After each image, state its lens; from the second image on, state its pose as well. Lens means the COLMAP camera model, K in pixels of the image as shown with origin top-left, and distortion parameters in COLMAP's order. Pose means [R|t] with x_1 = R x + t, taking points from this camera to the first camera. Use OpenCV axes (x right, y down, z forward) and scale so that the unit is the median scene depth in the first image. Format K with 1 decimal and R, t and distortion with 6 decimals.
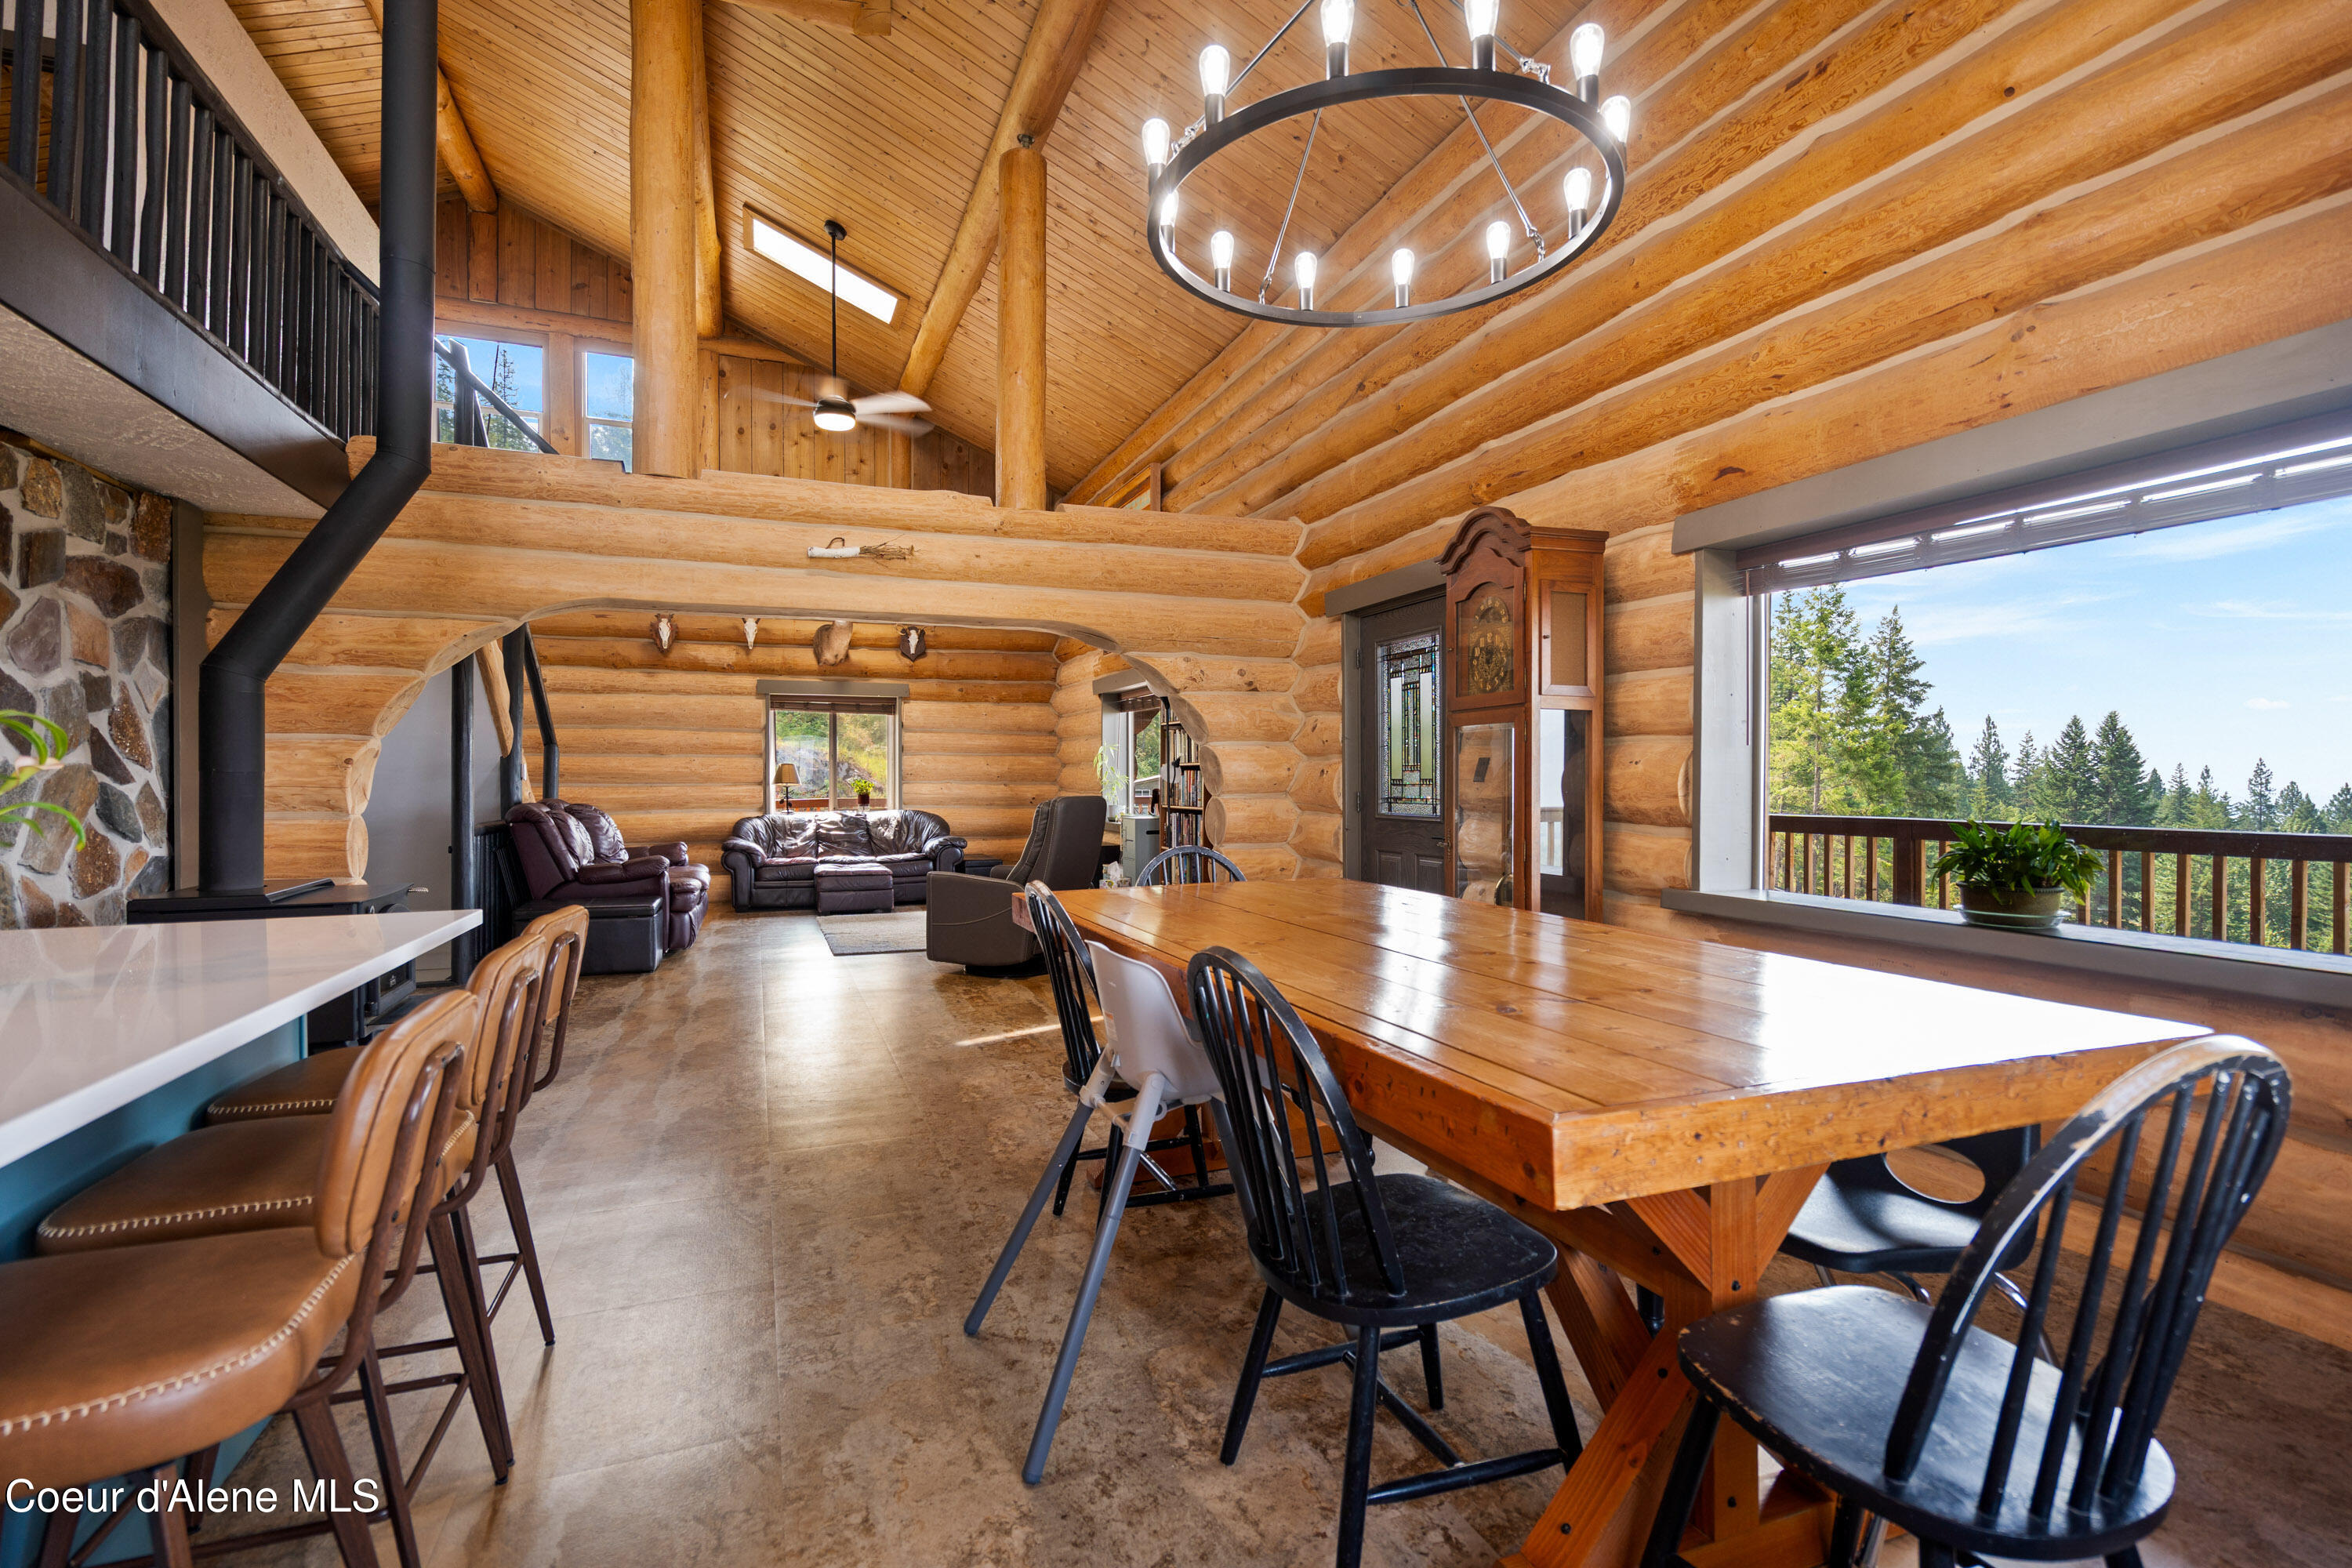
lens RADIAL K [[1095.6, 0, 1187.7], [0, 1095.6, 748.9], [0, 0, 1]] dist [-0.001204, 0.000716]
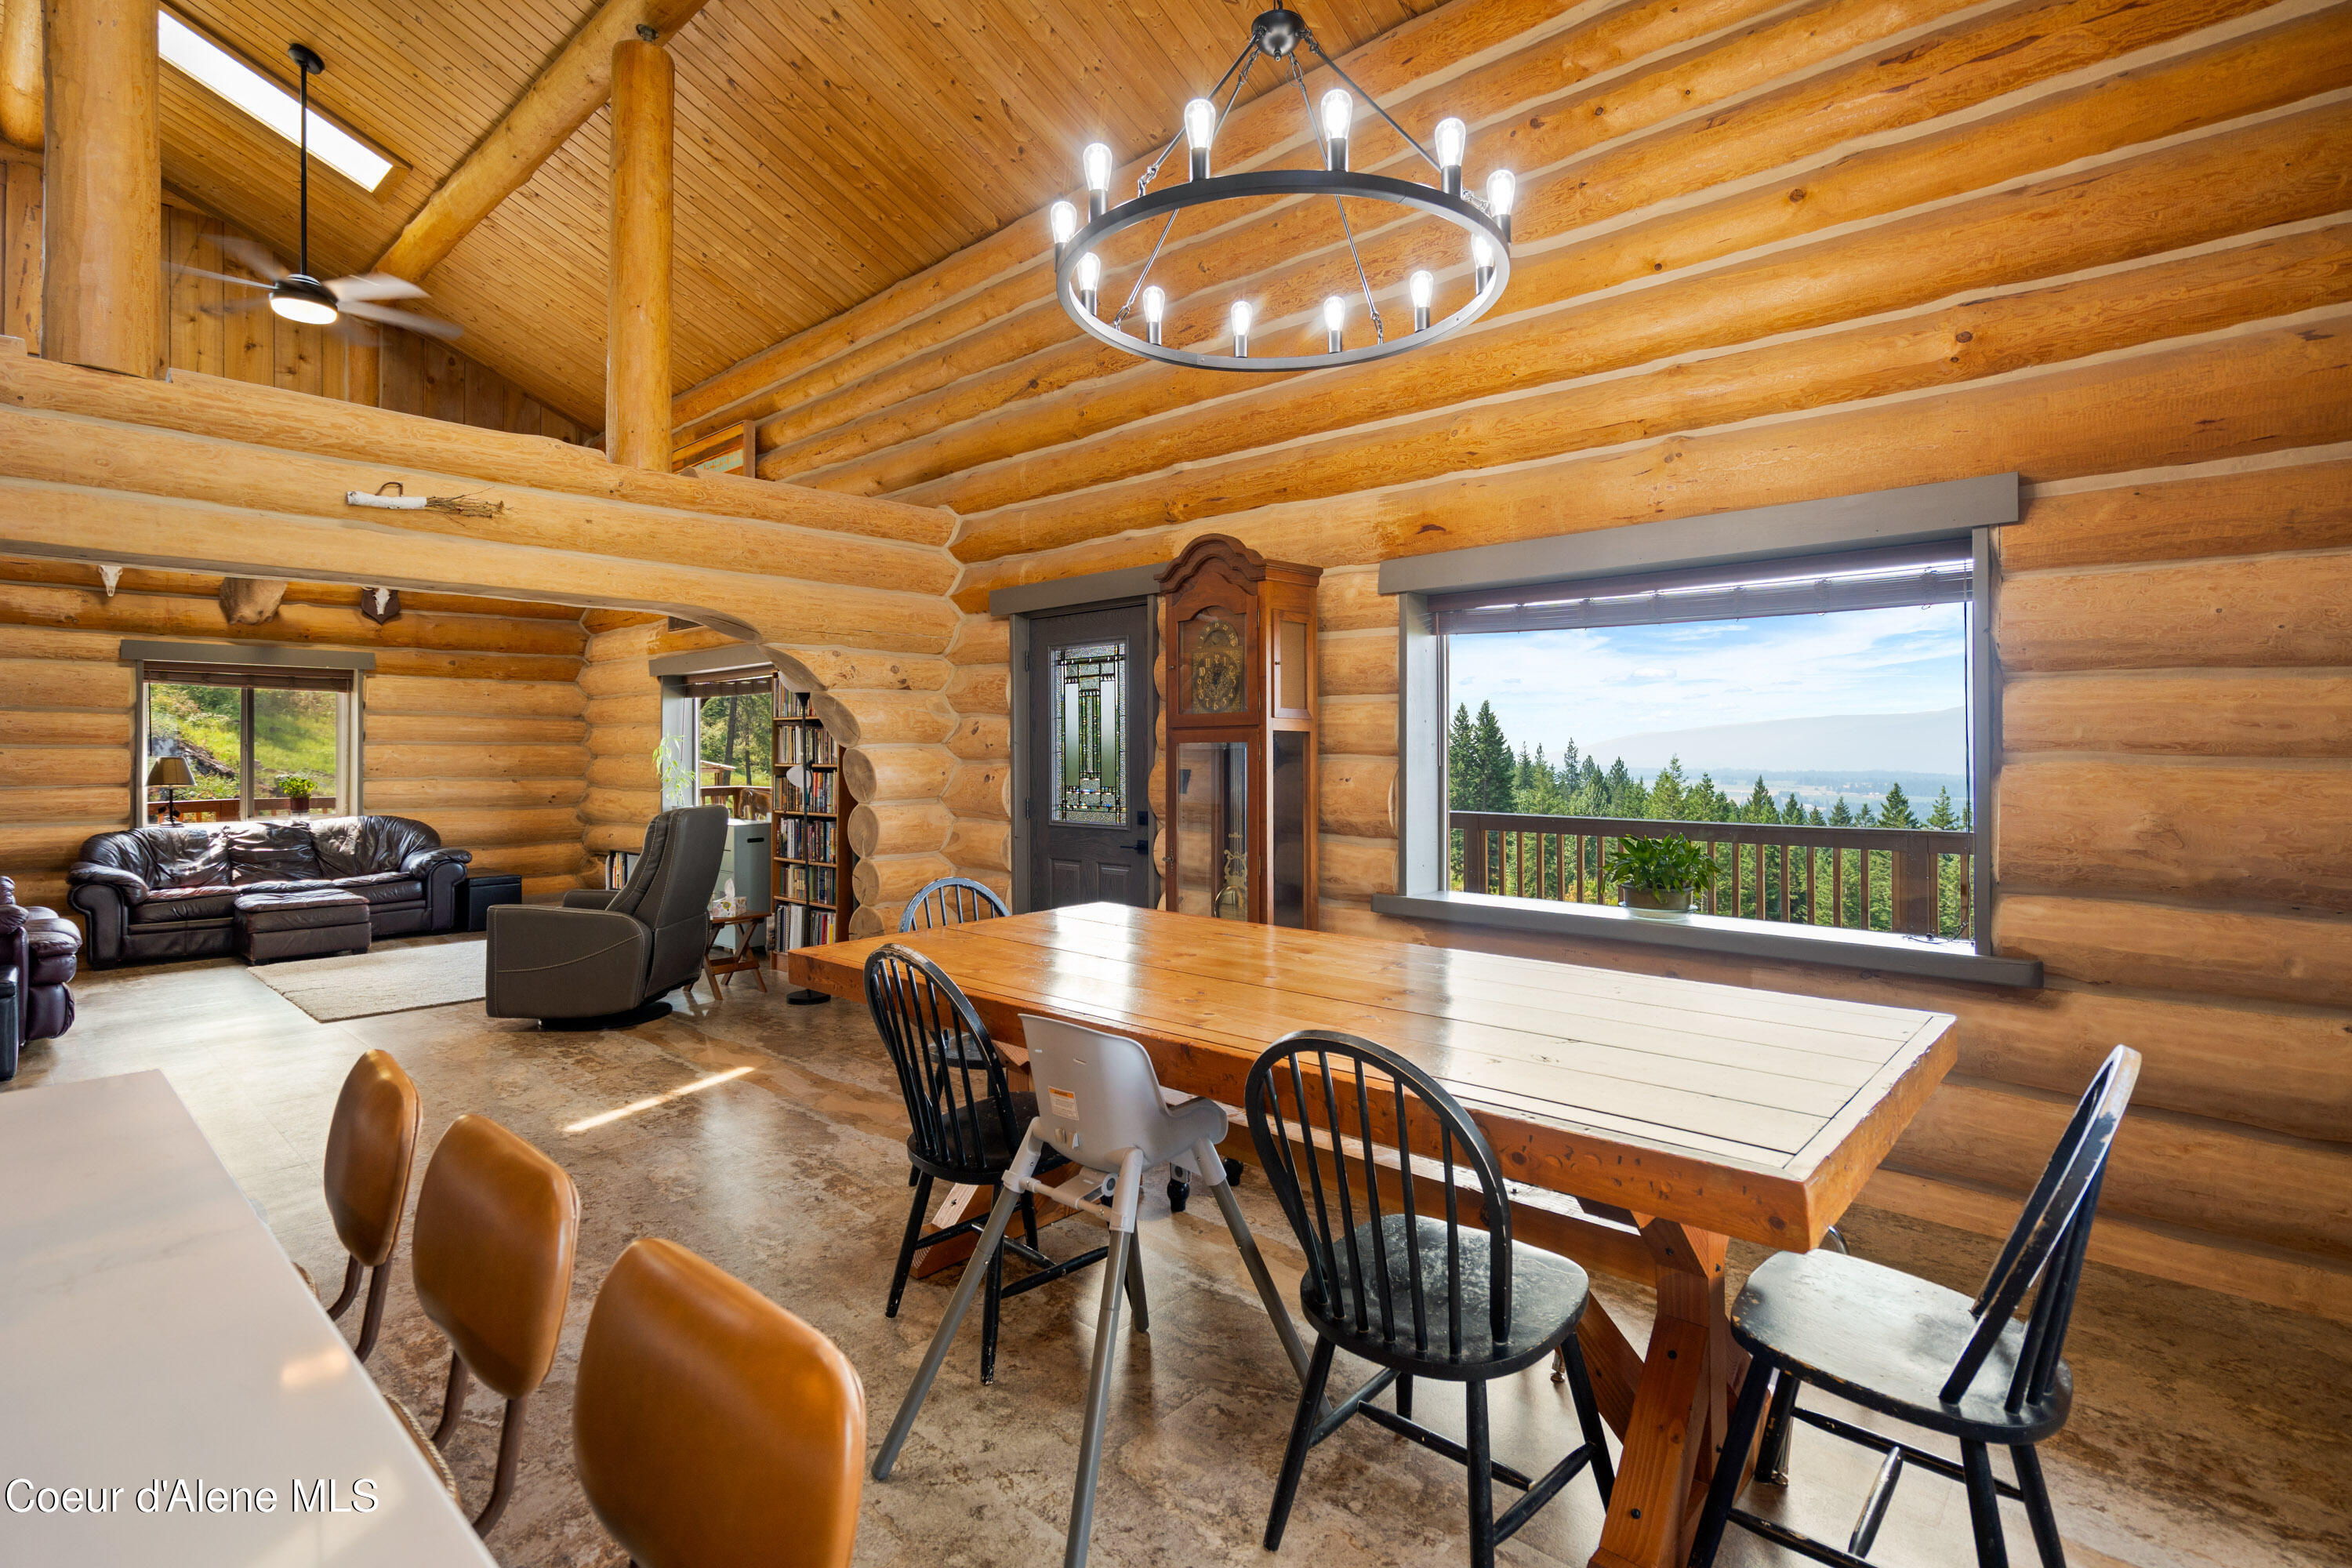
lens RADIAL K [[1134.7, 0, 1186.7], [0, 1134.7, 702.3], [0, 0, 1]] dist [-0.016246, 0.014530]
pose [[0.890874, 0.018183, 0.453886, -0.167097], [-0.012349, 0.999799, -0.015816, -0.030117], [-0.454083, 0.008485, 0.890919, 0.035983]]
